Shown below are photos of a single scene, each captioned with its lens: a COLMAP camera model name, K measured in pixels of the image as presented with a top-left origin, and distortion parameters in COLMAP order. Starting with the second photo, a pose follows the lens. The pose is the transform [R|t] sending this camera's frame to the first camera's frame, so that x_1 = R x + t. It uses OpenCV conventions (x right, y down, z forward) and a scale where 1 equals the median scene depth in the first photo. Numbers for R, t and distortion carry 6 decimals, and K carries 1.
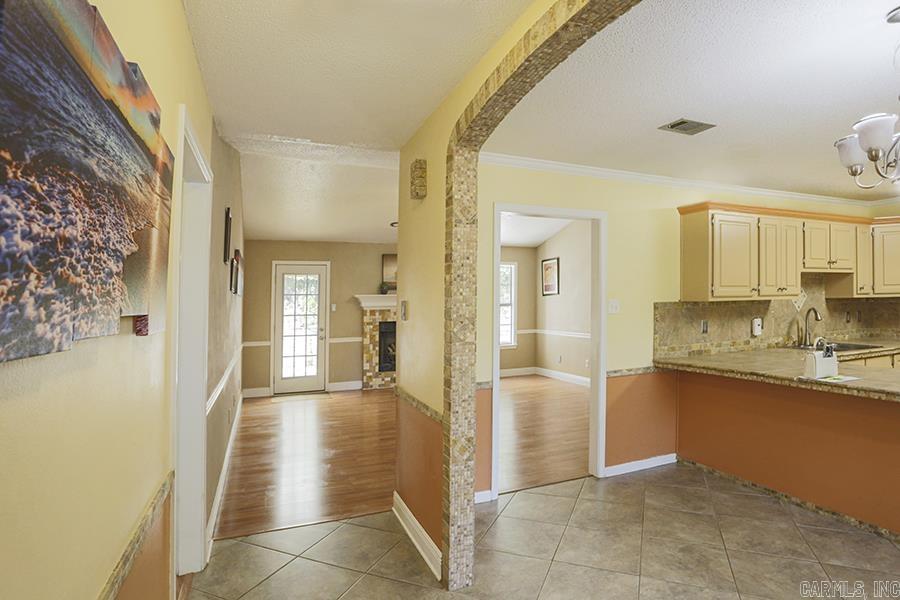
lens RADIAL K [[479.9, 0, 418.9], [0, 479.9, 298.5], [0, 0, 1]] dist [-0.070641, 0.019888]
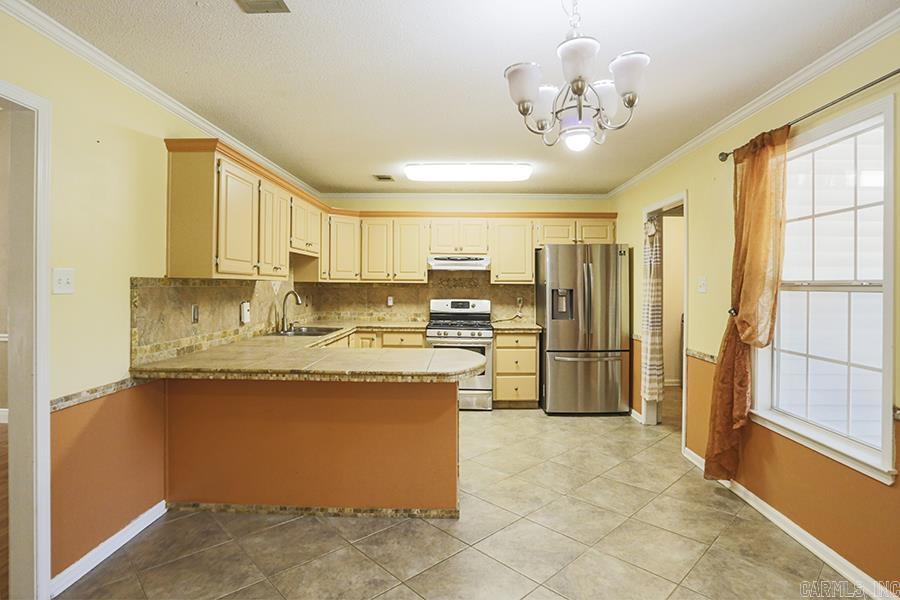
lens RADIAL K [[479.9, 0, 487.5], [0, 479.9, 294.2], [0, 0, 1]] dist [-0.070641, 0.019888]
pose [[0.304409, 0.006297, 0.952521, 0.044897], [-0.022444, 0.999748, 0.000564, 0.017392], [-0.952277, -0.021550, 0.304474, 0.314428]]
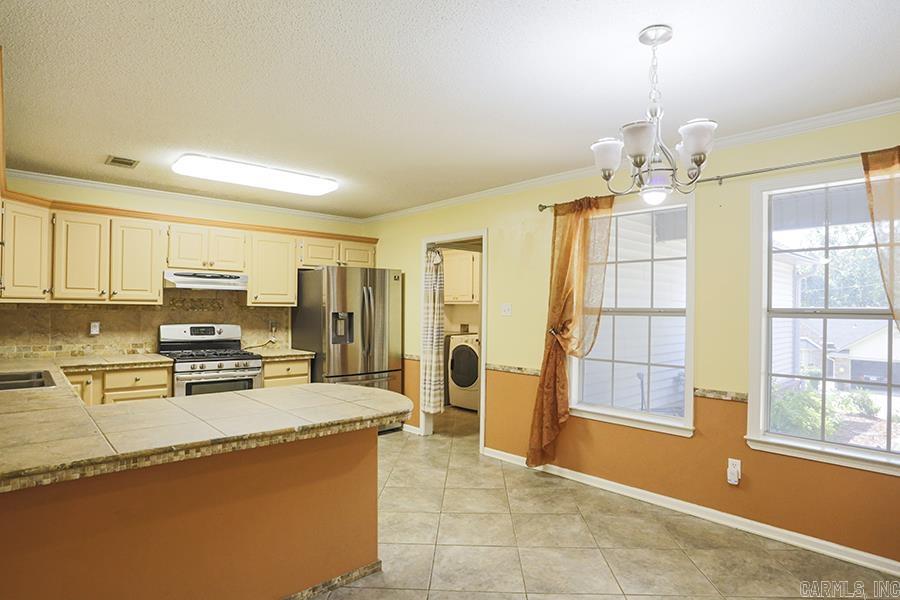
lens RADIAL K [[457.6, 0, 459.5], [0, 457.6, 311.7], [0, 0, 1]] dist [-0.040693, 0.006893]
pose [[-0.410500, 0.008822, 0.911818, 0.097898], [-0.010837, 0.999835, -0.014552, 0.013662], [-0.911796, -0.015855, -0.410337, 0.664321]]
